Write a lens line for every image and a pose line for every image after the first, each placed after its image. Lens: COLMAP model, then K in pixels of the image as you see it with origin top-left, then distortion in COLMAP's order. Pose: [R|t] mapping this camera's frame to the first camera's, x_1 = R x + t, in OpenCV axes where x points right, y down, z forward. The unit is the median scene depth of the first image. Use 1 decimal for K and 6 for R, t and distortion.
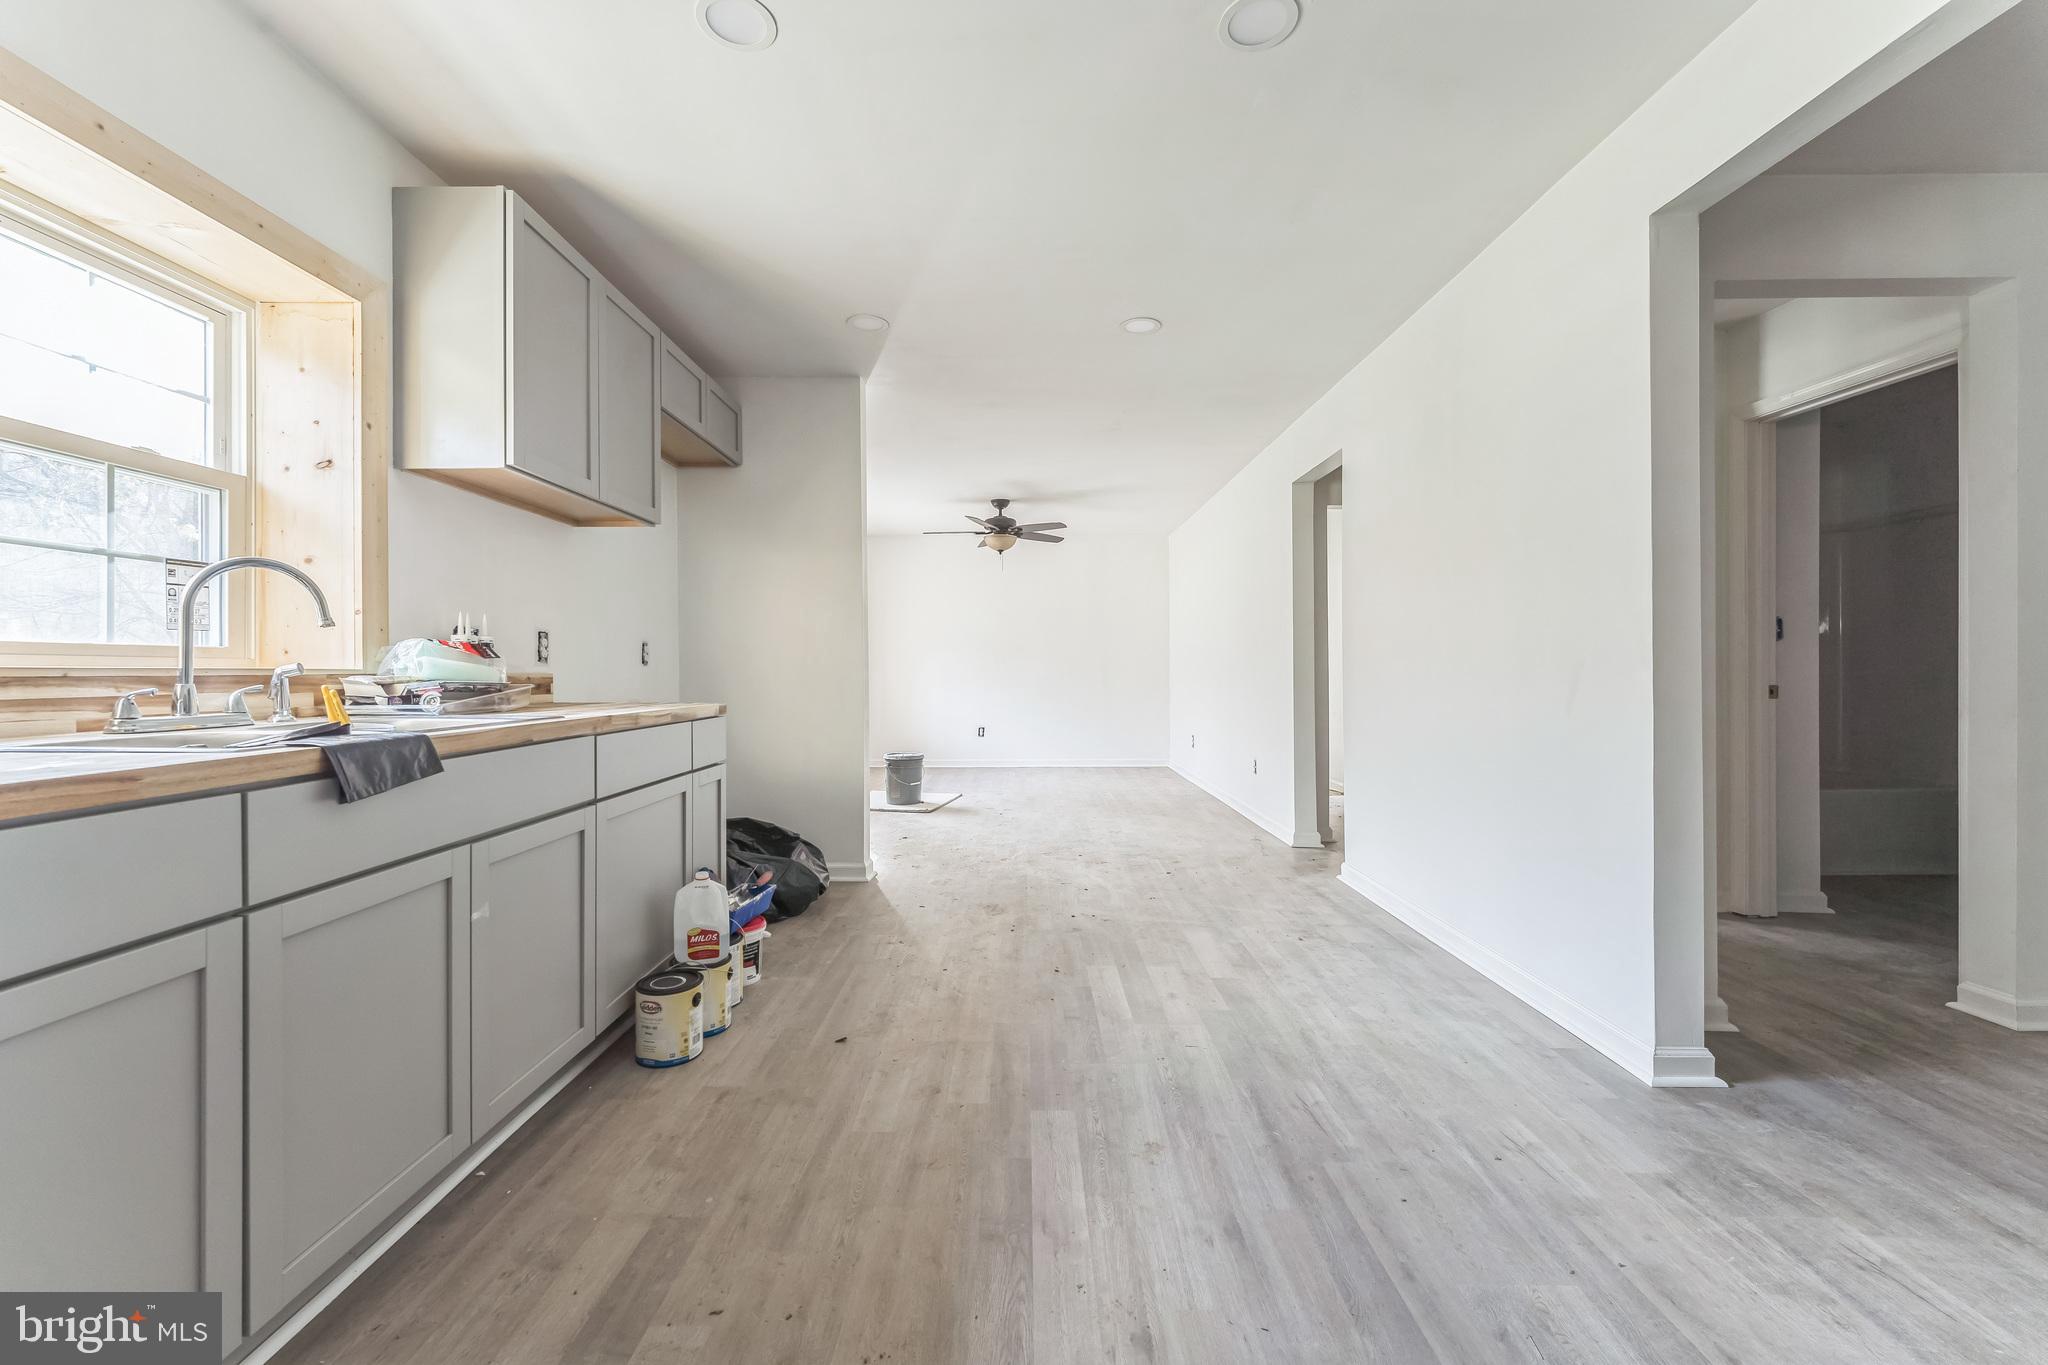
lens RADIAL K [[823.9, 0, 1016.2], [0, 823.9, 674.9], [0, 0, 1]] dist [0.000827, 0.000531]
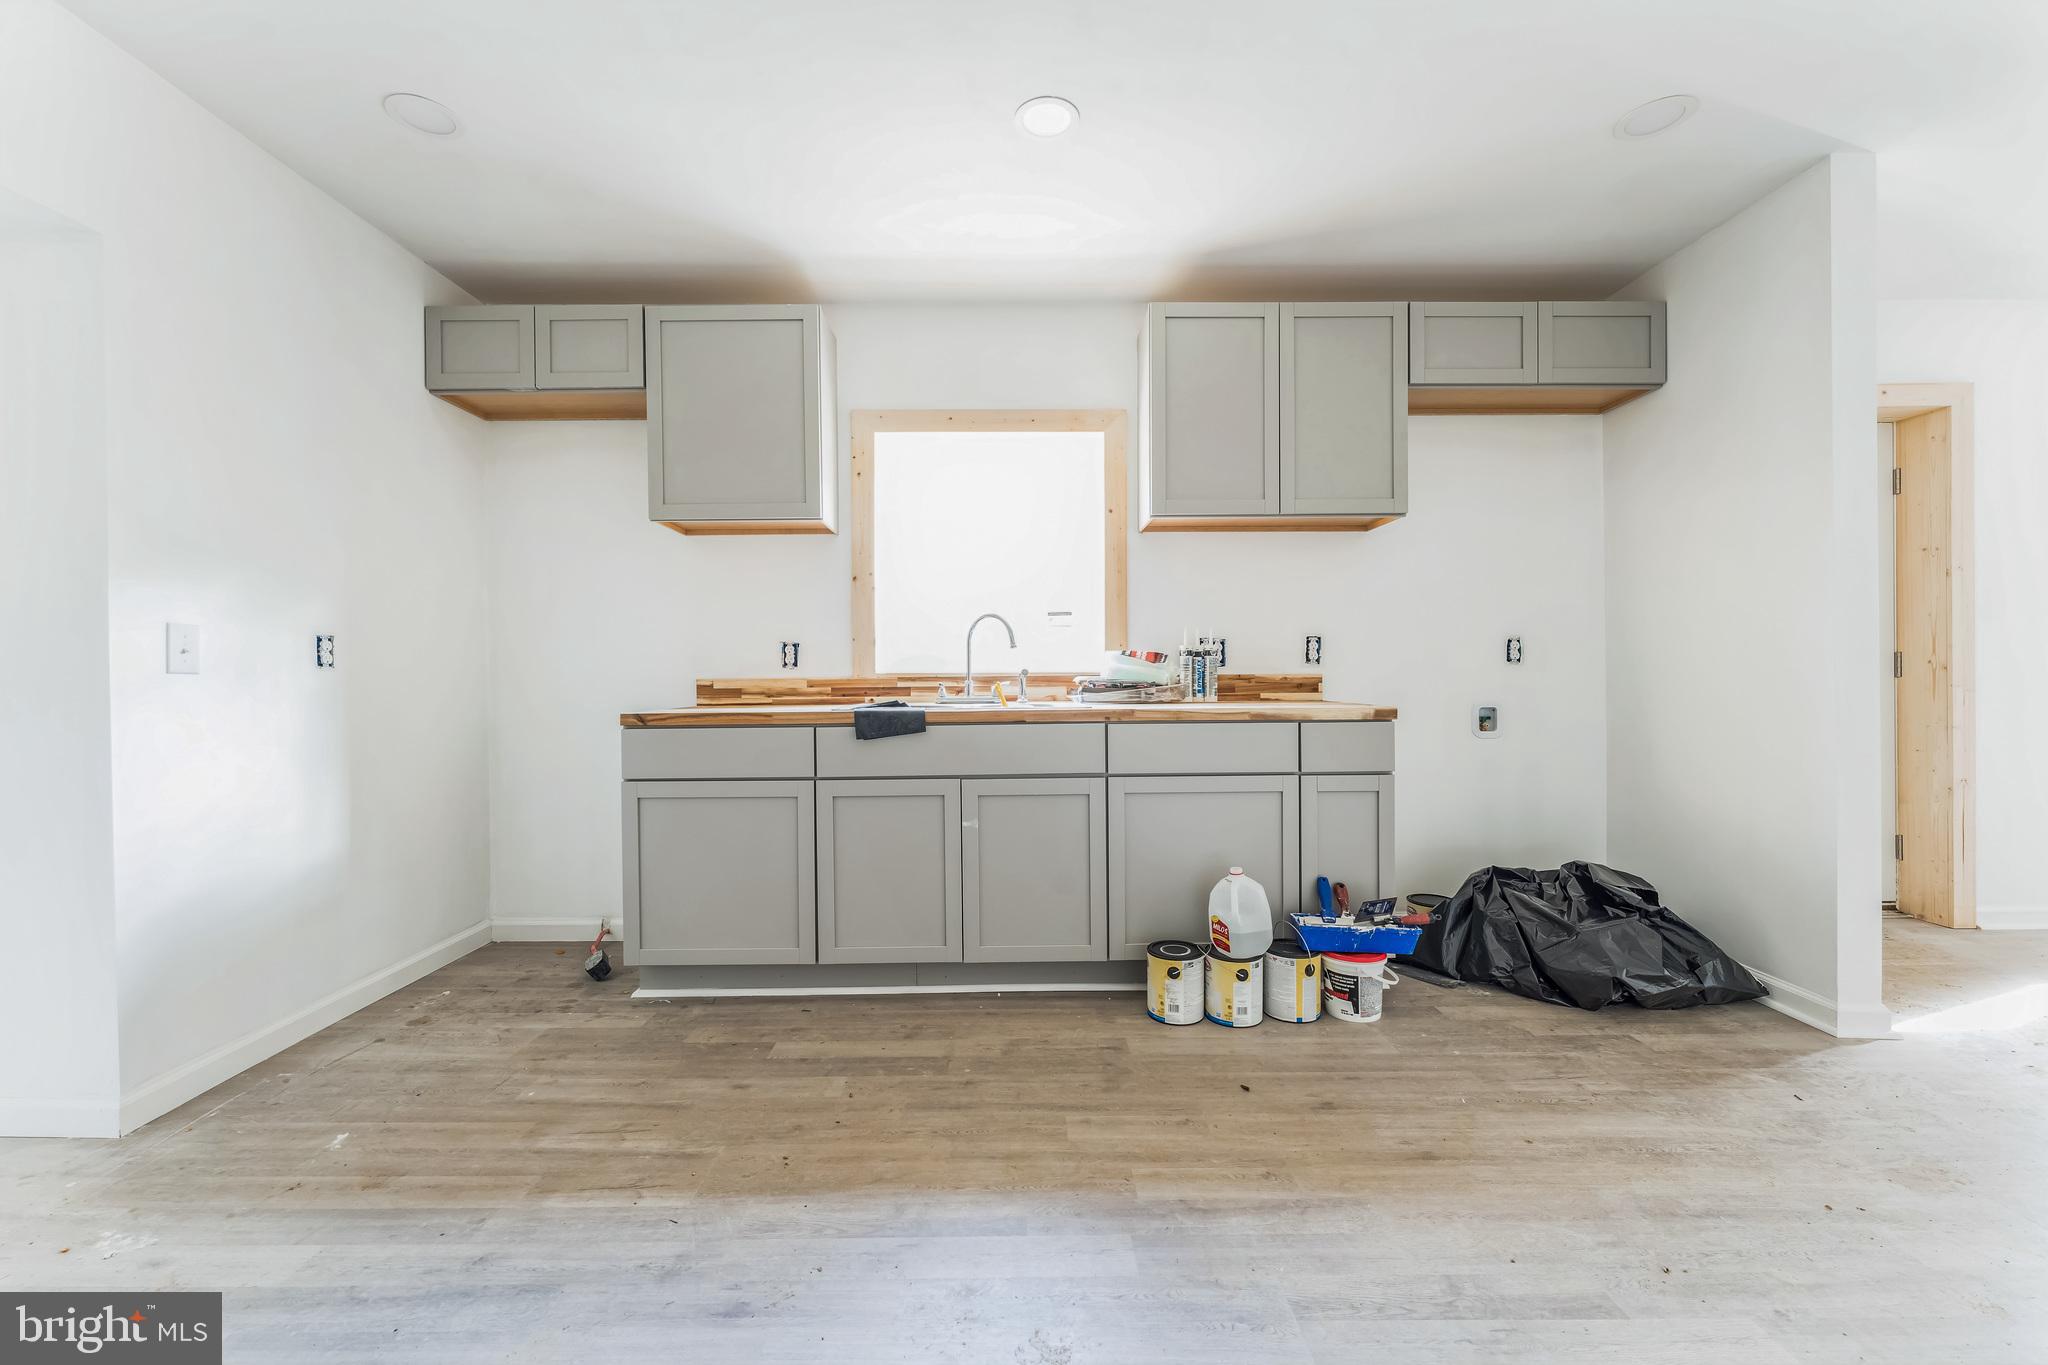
lens RADIAL K [[820.1, 0, 1016.4], [0, 820.1, 684.2], [0, 0, 1]] dist [-0.000780, 0.000202]
pose [[0.011314, 0.010473, -0.999881, 0.700929], [0.002798, 0.999941, 0.010506, -0.000676], [0.999932, -0.002916, 0.011284, 0.789042]]
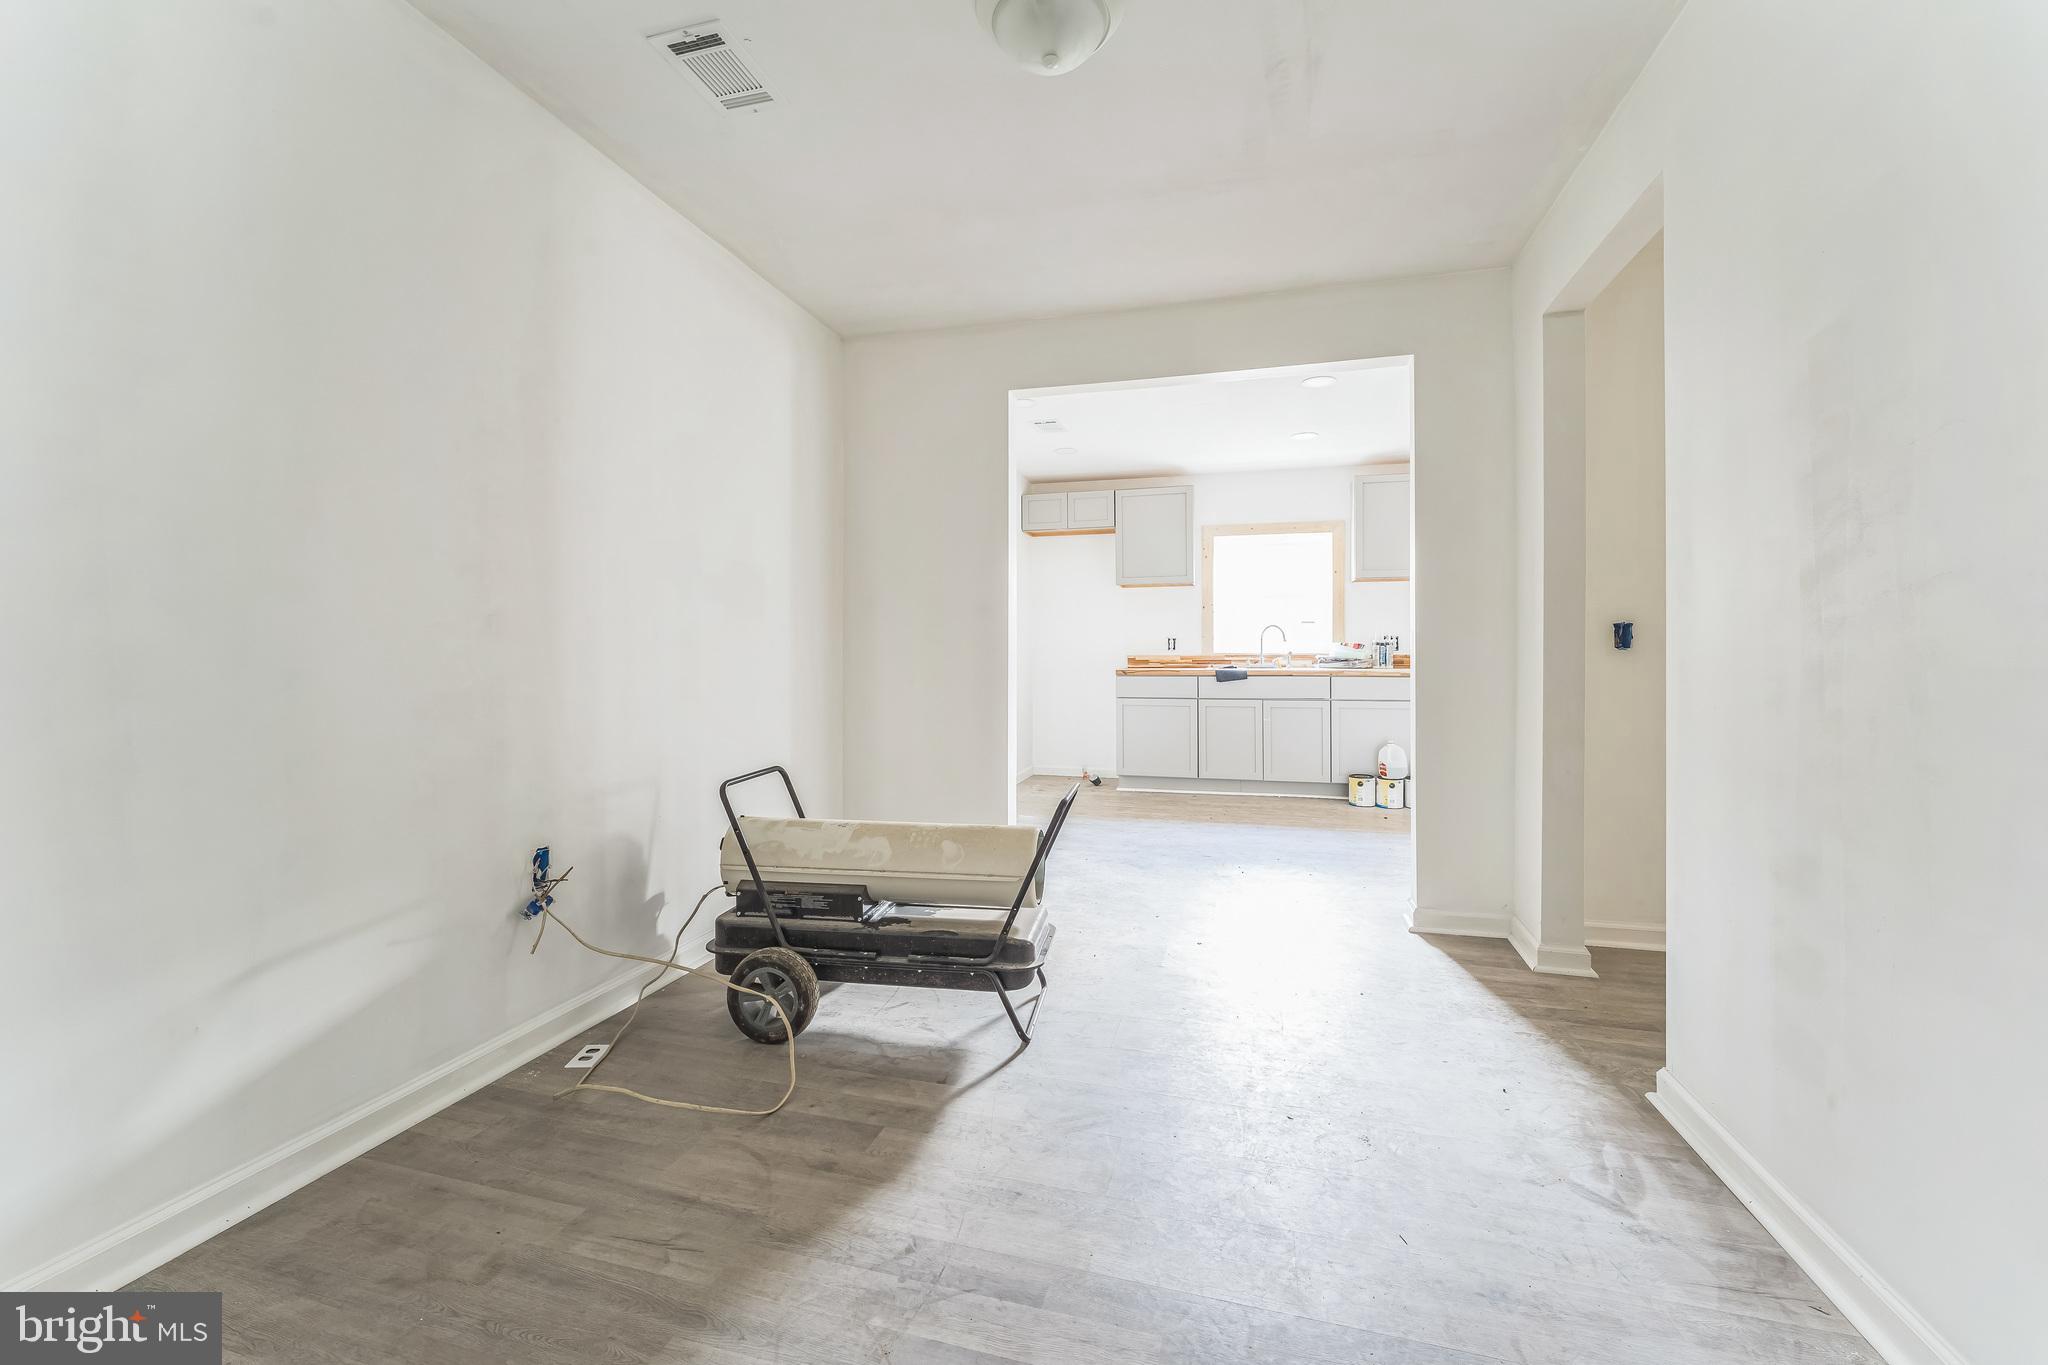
lens RADIAL K [[834.1, 0, 1021.6], [0, 834.1, 652.6], [0, 0, 1]] dist [0.001378, 0.000404]
pose [[-0.255944, 0.002310, -0.966689, 2.377798], [-0.001022, 0.999996, 0.002660, -0.015343], [0.966691, 0.001669, -0.255941, 0.656570]]
